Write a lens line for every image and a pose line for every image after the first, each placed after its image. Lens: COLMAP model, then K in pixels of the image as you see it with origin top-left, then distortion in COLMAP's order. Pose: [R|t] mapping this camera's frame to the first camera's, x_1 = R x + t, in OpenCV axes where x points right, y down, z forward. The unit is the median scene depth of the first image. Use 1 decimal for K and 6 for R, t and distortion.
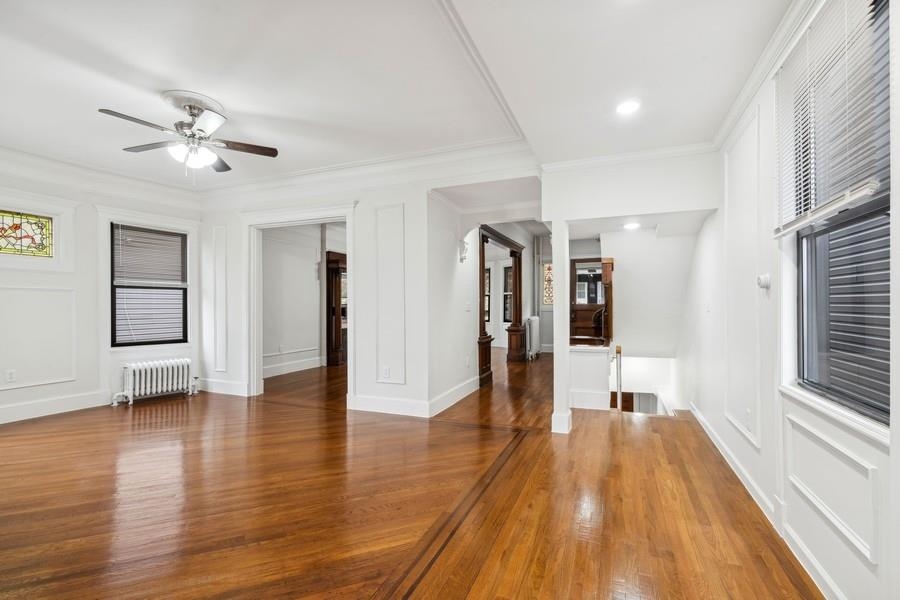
lens RADIAL K [[411.8, 0, 450.2], [0, 411.8, 303.2], [0, 0, 1]] dist [0.000185, 0.000449]
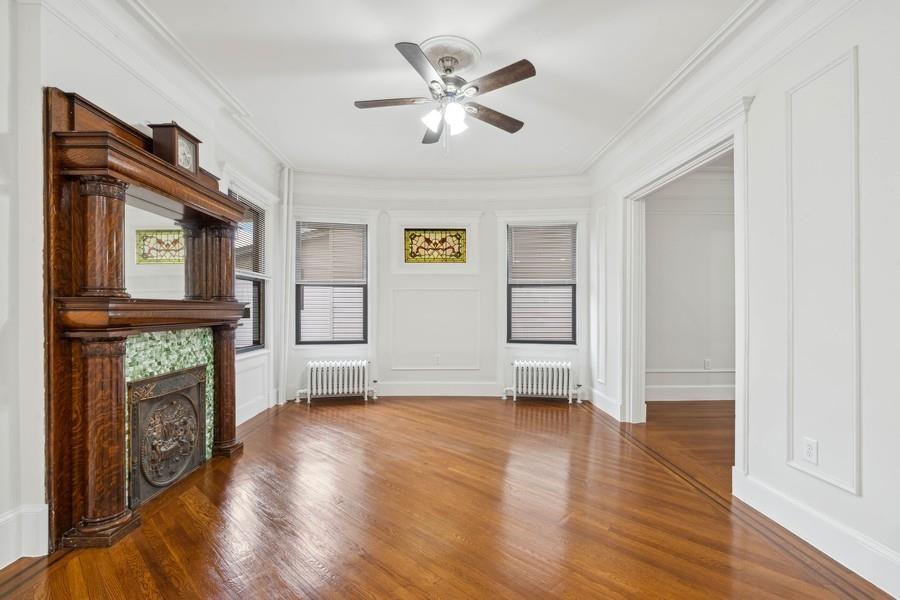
lens RADIAL K [[411.8, 0, 450.9], [0, 411.8, 308.9], [0, 0, 1]] dist [0.000185, 0.000449]
pose [[0.408769, 0.008180, -0.912601, 0.085114], [0.002309, 0.999947, 0.009997, 0.008439], [0.912635, -0.006194, 0.408729, 0.429865]]
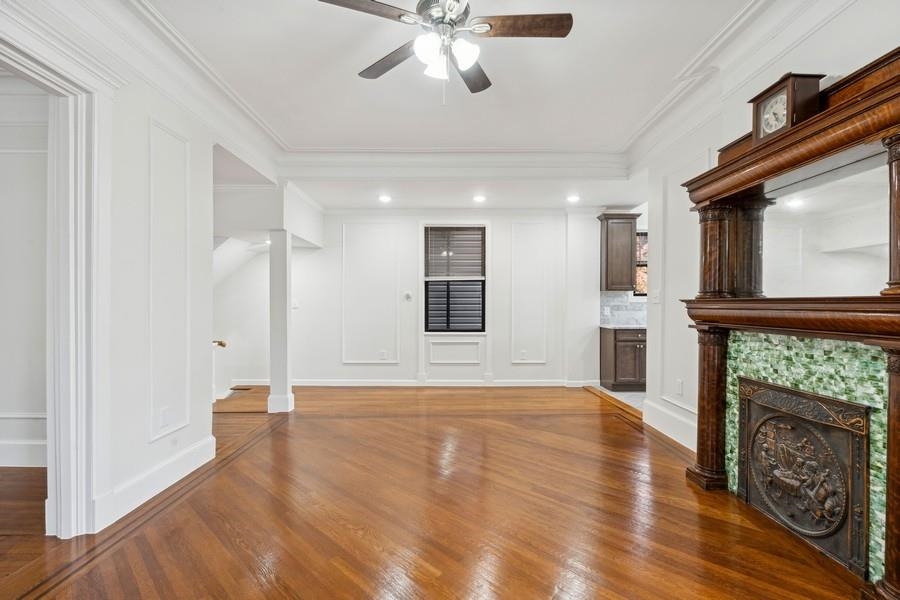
lens RADIAL K [[411.8, 0, 449.7], [0, 411.8, 305.5], [0, 0, 1]] dist [0.000185, 0.000449]
pose [[-0.388729, 0.005097, 0.921338, -0.785364], [-0.003425, 0.999970, -0.006977, 0.013847], [-0.921346, -0.005868, -0.388700, 0.798433]]
